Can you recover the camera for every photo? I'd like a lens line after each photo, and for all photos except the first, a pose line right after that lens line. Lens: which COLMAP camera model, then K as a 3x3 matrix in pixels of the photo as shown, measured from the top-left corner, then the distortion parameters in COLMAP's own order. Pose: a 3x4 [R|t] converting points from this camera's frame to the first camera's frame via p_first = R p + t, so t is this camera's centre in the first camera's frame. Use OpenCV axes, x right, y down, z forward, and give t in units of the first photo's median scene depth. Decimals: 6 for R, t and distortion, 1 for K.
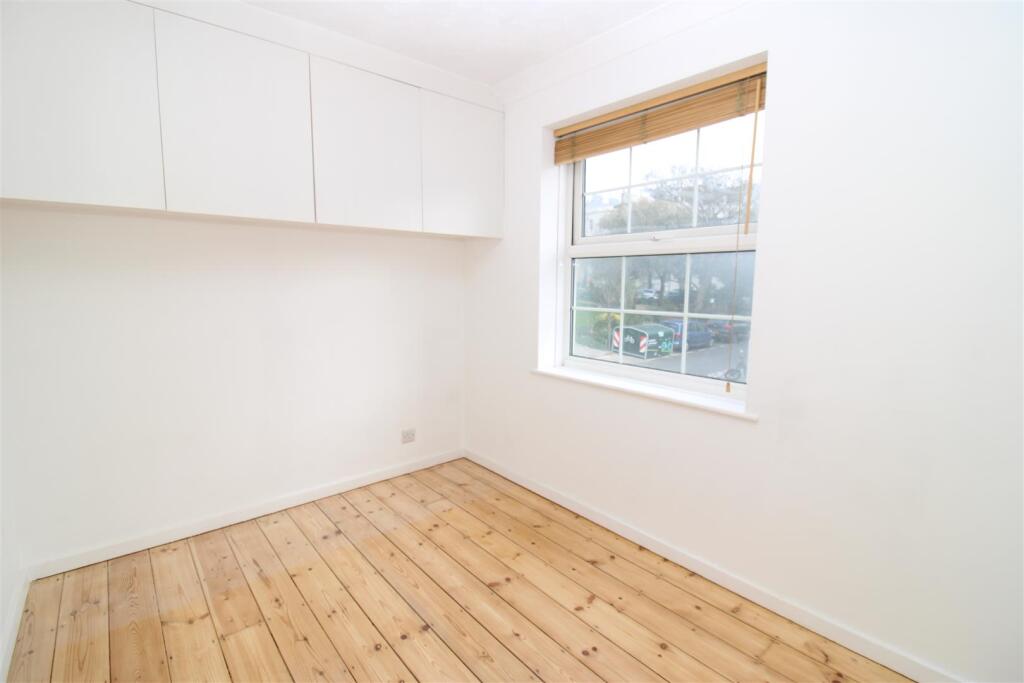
lens RADIAL K [[476.0, 0, 516.5], [0, 476.0, 342.0], [0, 0, 1]] dist [-0.025800, -0.002919]
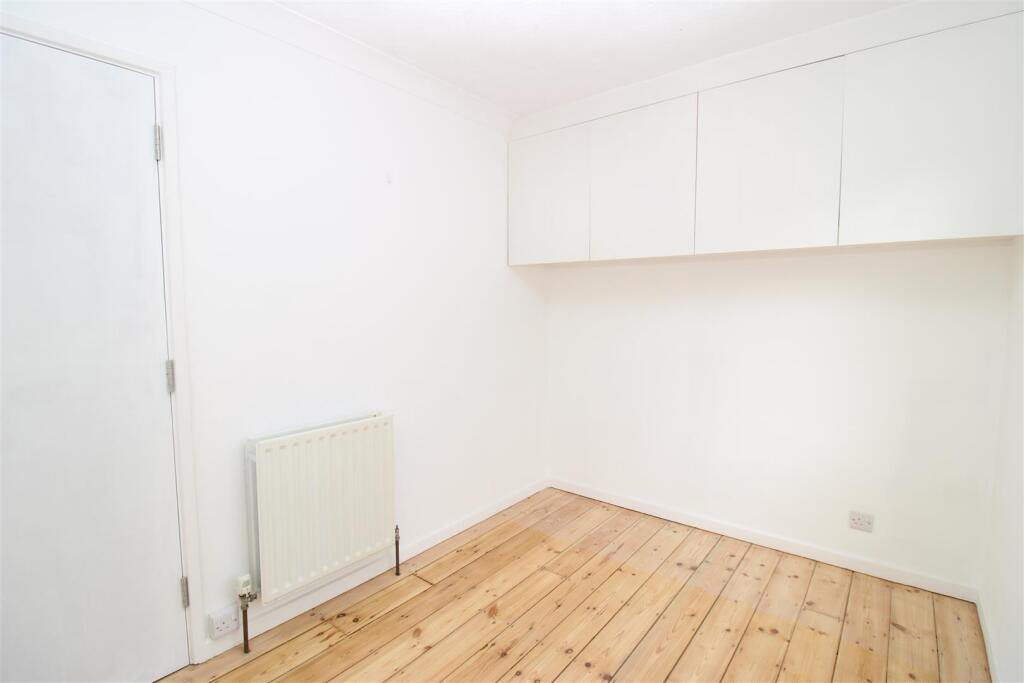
lens RADIAL K [[476.0, 0, 519.5], [0, 476.0, 336.5], [0, 0, 1]] dist [-0.025800, -0.002919]
pose [[0.171370, 0.064805, -0.983073, 0.480609], [-0.120584, 0.991712, 0.044354, -0.068534], [0.977800, 0.110942, 0.177764, 0.425426]]
